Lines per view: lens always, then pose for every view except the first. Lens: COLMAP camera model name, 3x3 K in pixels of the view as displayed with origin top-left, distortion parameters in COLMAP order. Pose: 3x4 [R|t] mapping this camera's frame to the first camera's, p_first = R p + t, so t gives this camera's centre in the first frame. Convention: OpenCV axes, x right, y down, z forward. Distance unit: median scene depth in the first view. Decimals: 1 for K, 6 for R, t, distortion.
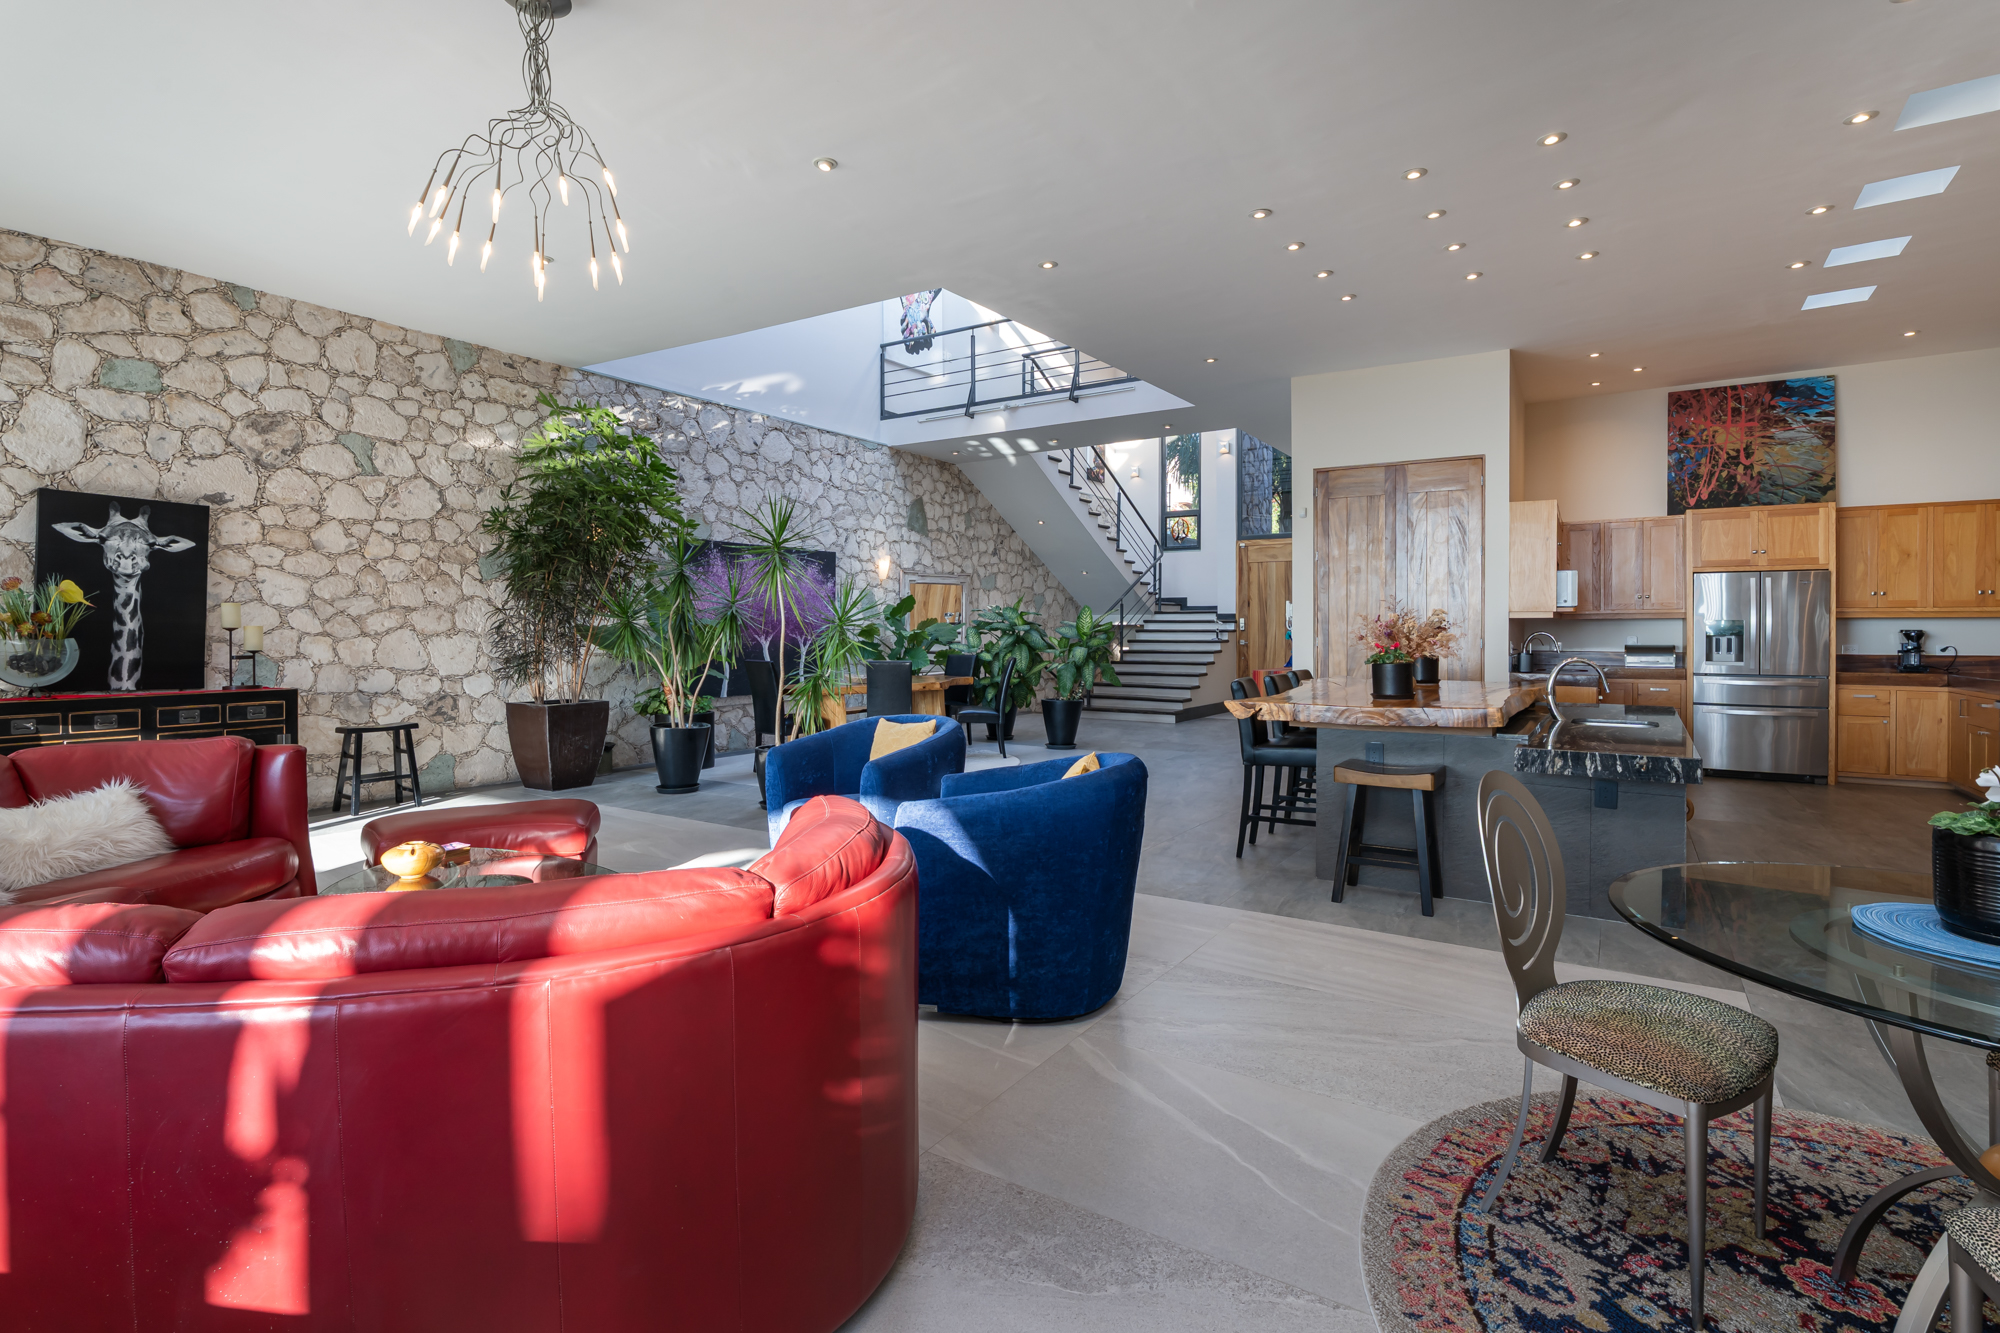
lens RADIAL K [[954.5, 0, 1008.4], [0, 954.5, 633.1], [0, 0, 1]] dist [0.004883, -0.000273]
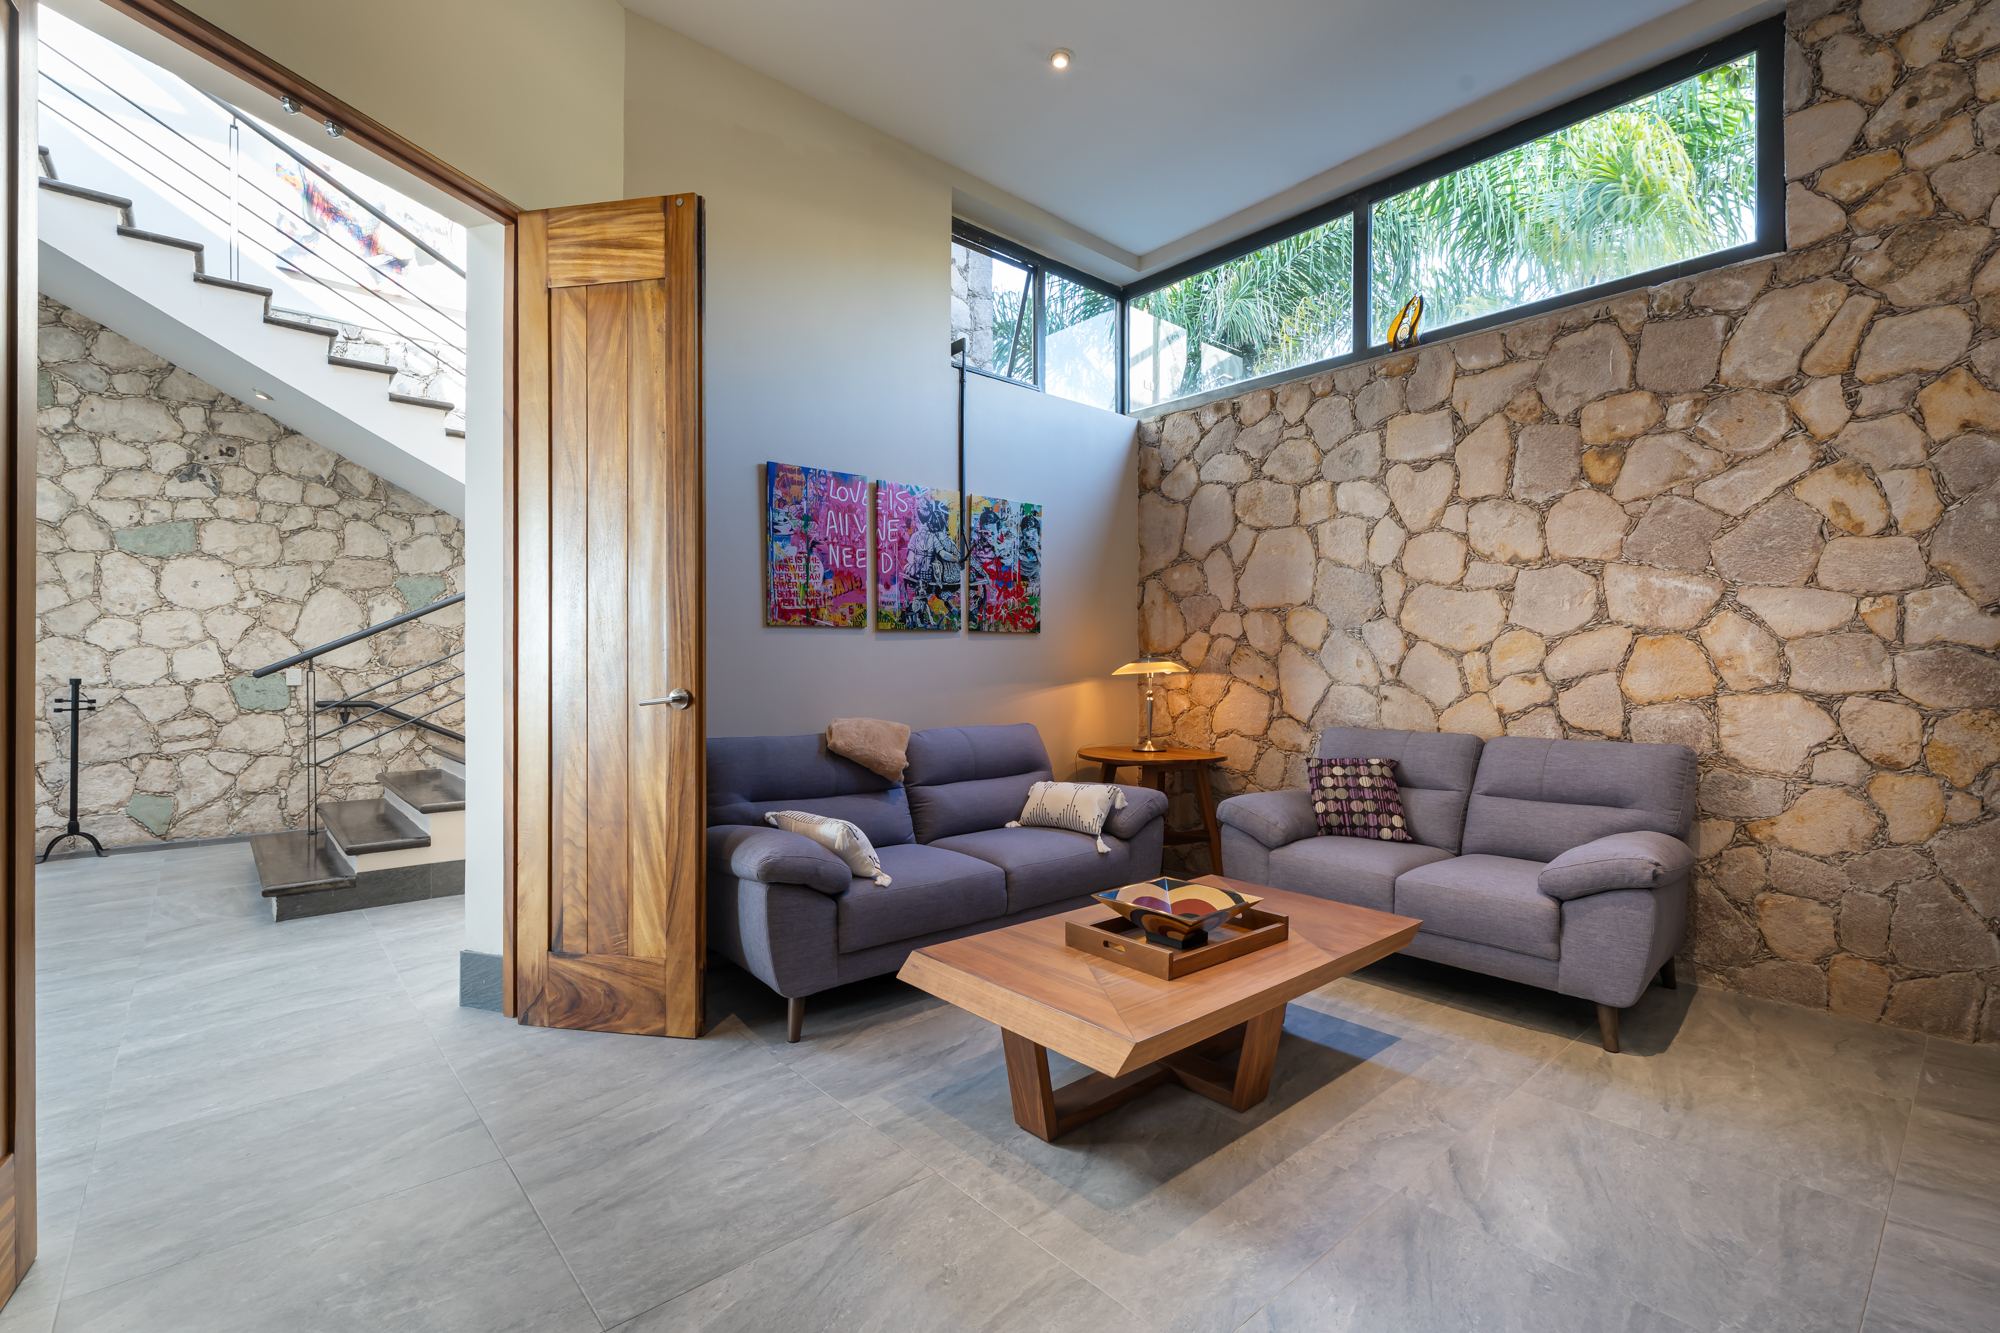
lens RADIAL K [[888.5, 0, 1002.3], [0, 888.5, 666.5], [0, 0, 1]] dist [0.012334, -0.005820]
pose [[0.961657, 0.004924, -0.274209, 0.786551], [-0.005404, 0.999985, -0.000995, 0.006806], [0.274200, 0.002439, 0.961670, 1.195703]]
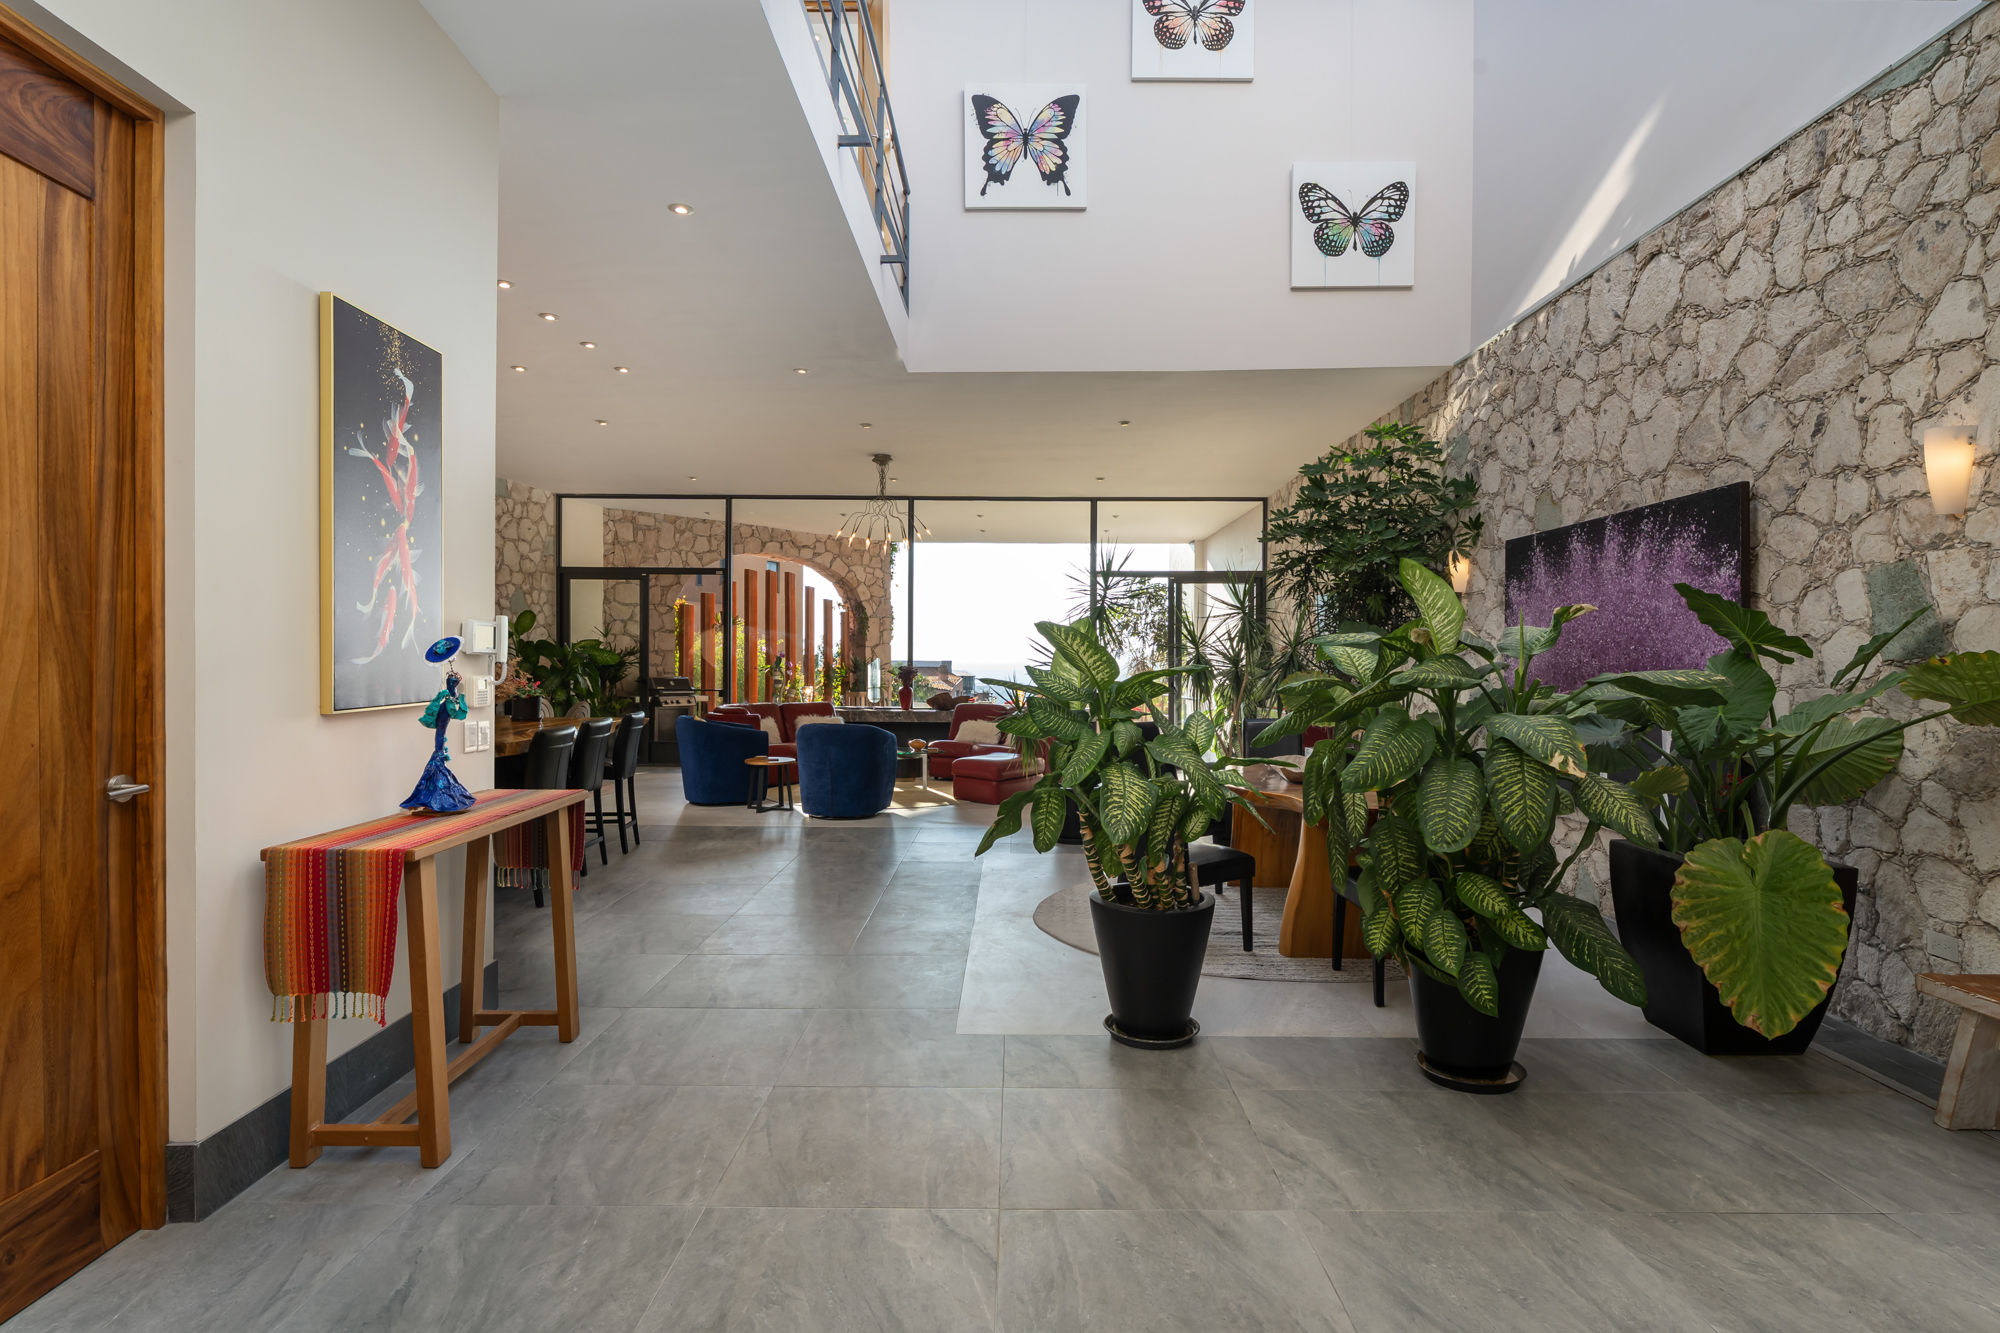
lens RADIAL K [[1040.2, 0, 1000.0], [0, 1040.2, 666.5], [0, 0, 1]] dist [0.001131, -0.000663]
pose [[-0.848690, -0.003637, -0.528877, 0.371708], [-0.009705, 0.999915, 0.008698, -0.018387], [0.528801, 0.012515, -0.848654, 1.597164]]
